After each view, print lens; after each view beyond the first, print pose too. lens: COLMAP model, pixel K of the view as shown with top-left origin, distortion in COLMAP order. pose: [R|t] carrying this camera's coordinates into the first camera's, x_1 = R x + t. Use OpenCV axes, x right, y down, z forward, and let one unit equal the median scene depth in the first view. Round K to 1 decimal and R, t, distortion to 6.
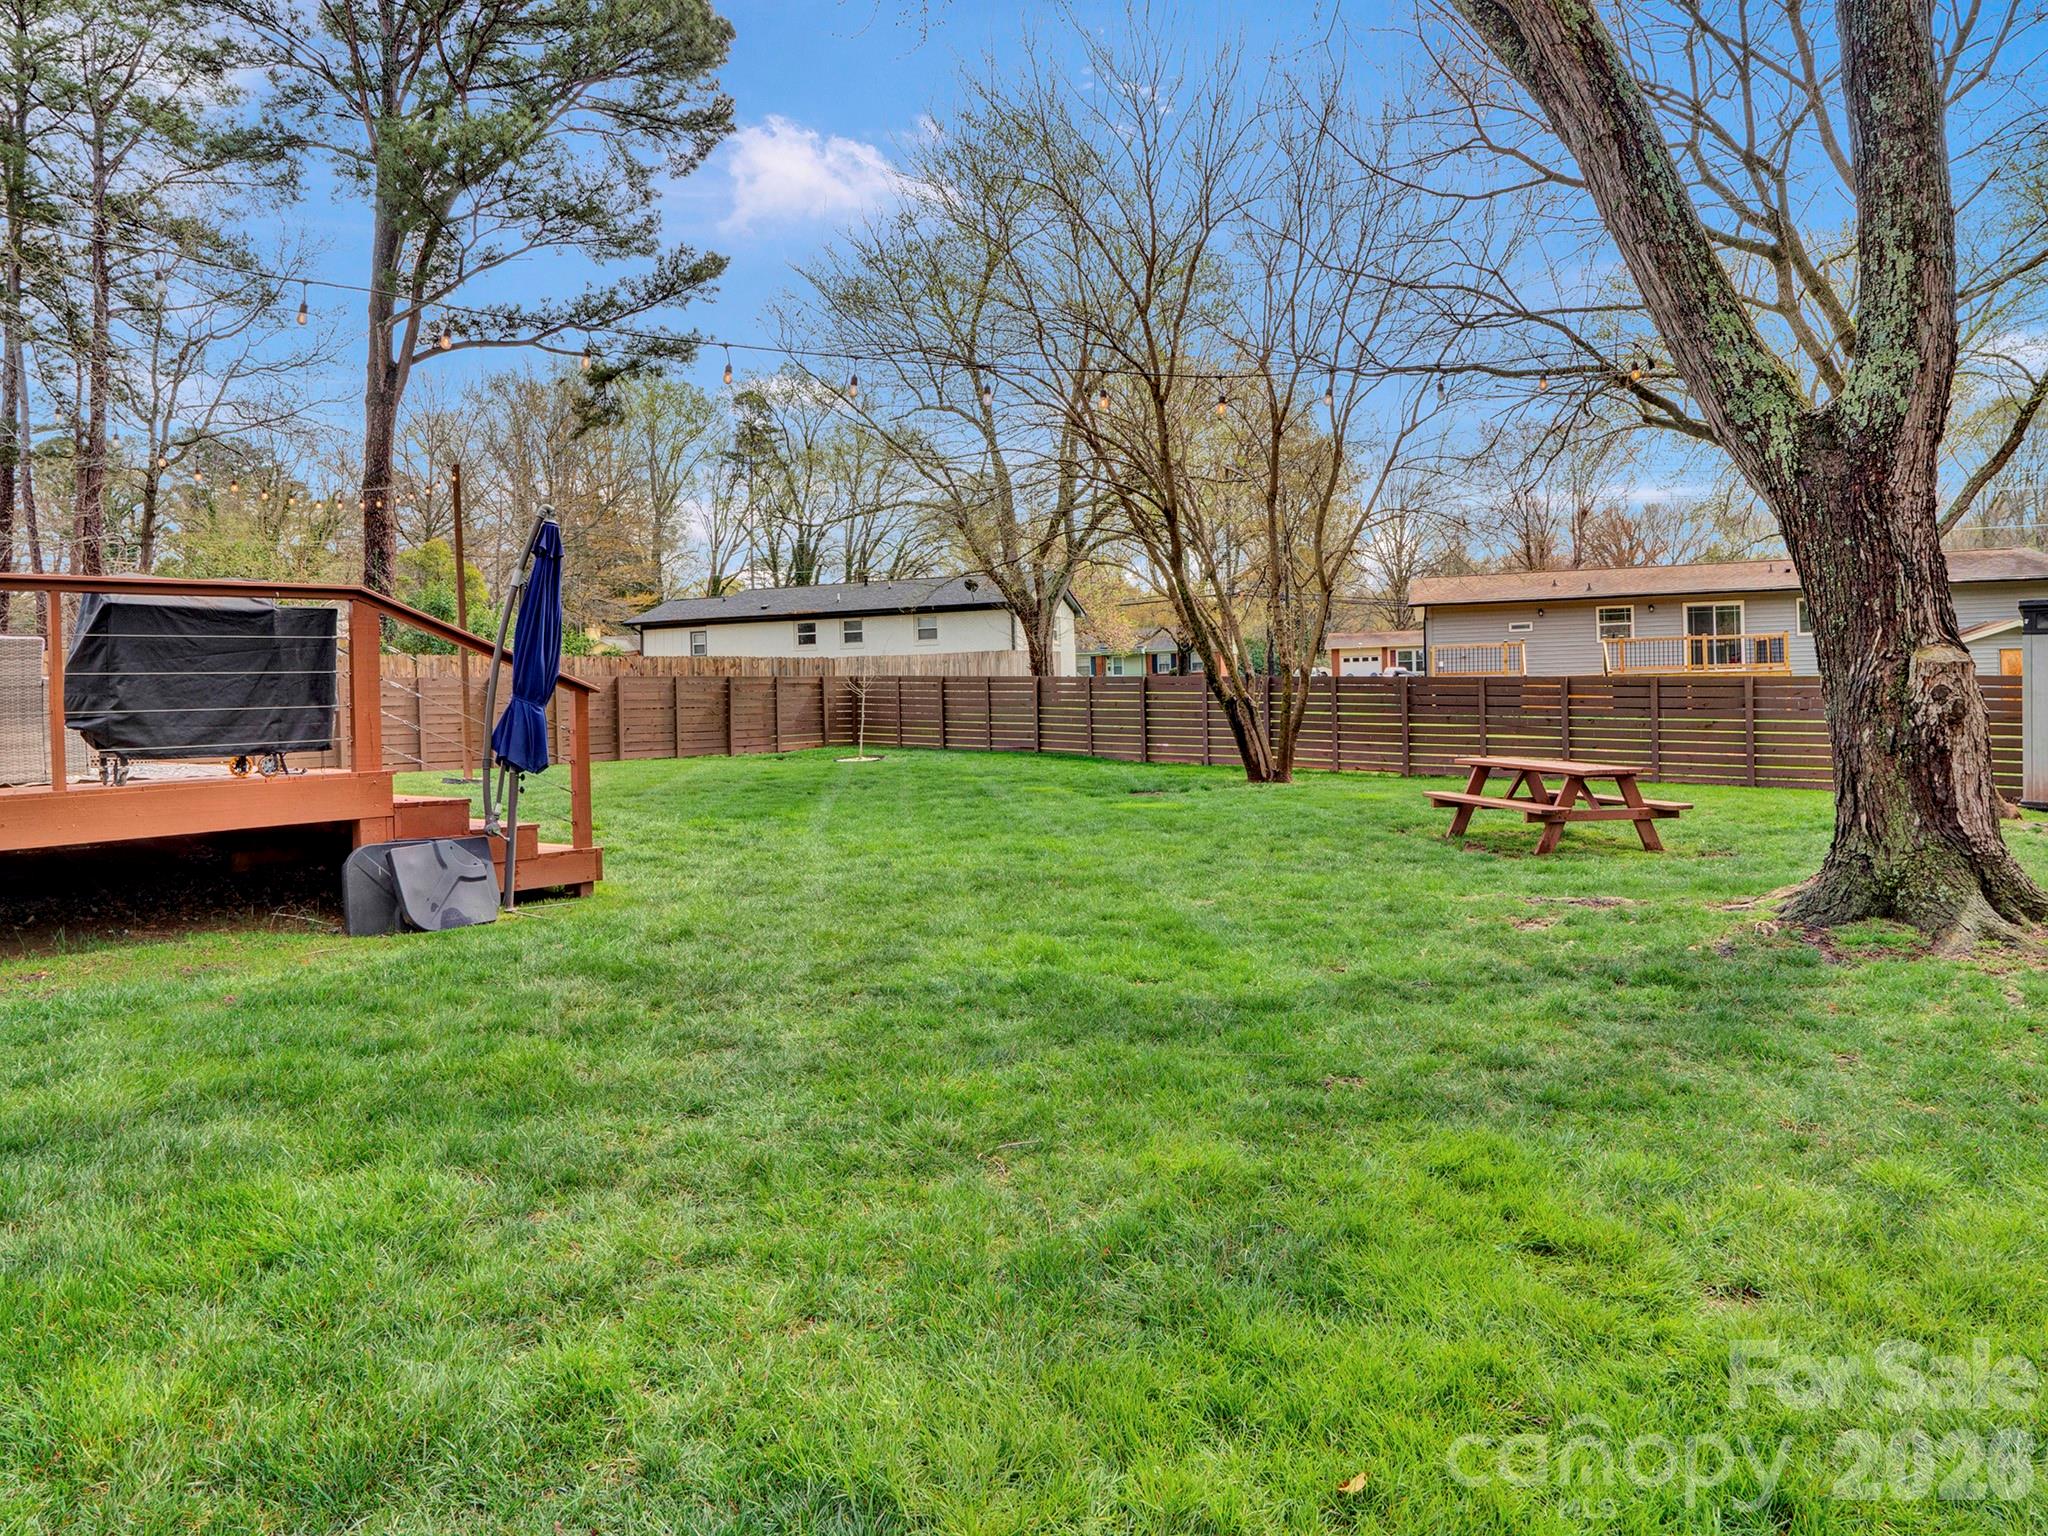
lens RADIAL K [[1312.4, 0, 1027.3], [0, 1312.4, 769.9], [0, 0, 1]] dist [-0.030228, 0.017648]
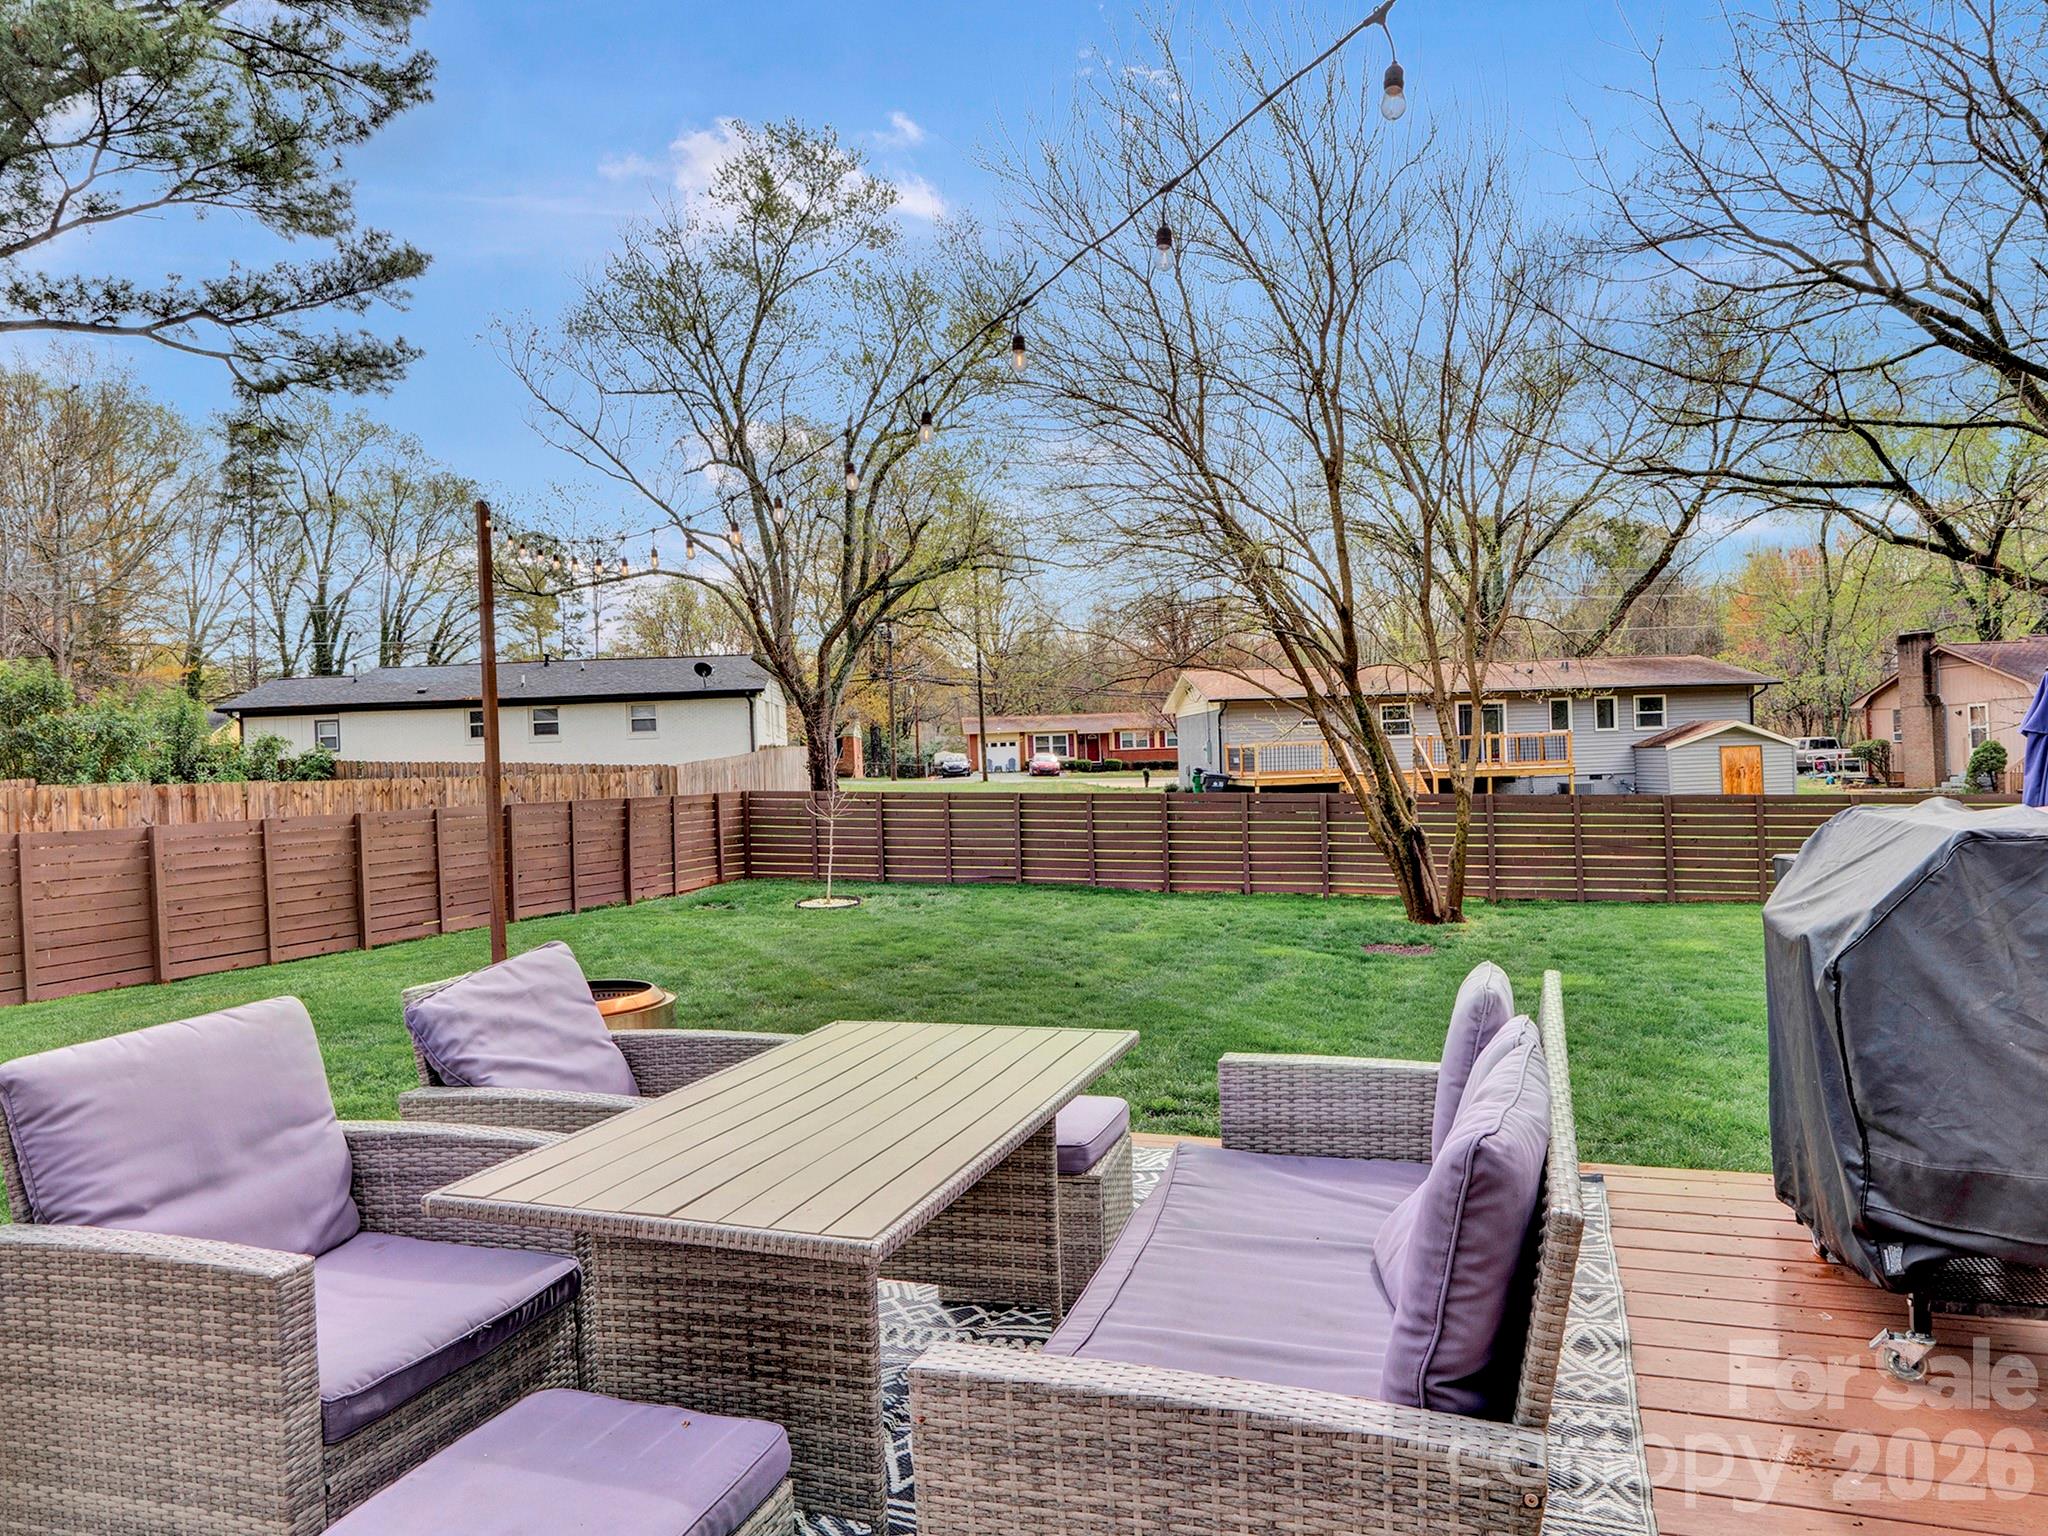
lens RADIAL K [[1312.4, 0, 1033.0], [0, 1312.4, 808.1], [0, 0, 1]] dist [-0.030228, 0.017648]
pose [[0.927138, -0.020805, 0.374142, -0.195413], [0.031390, 0.999260, -0.022218, -0.027781], [-0.373402, 0.032344, 0.927105, 0.143720]]
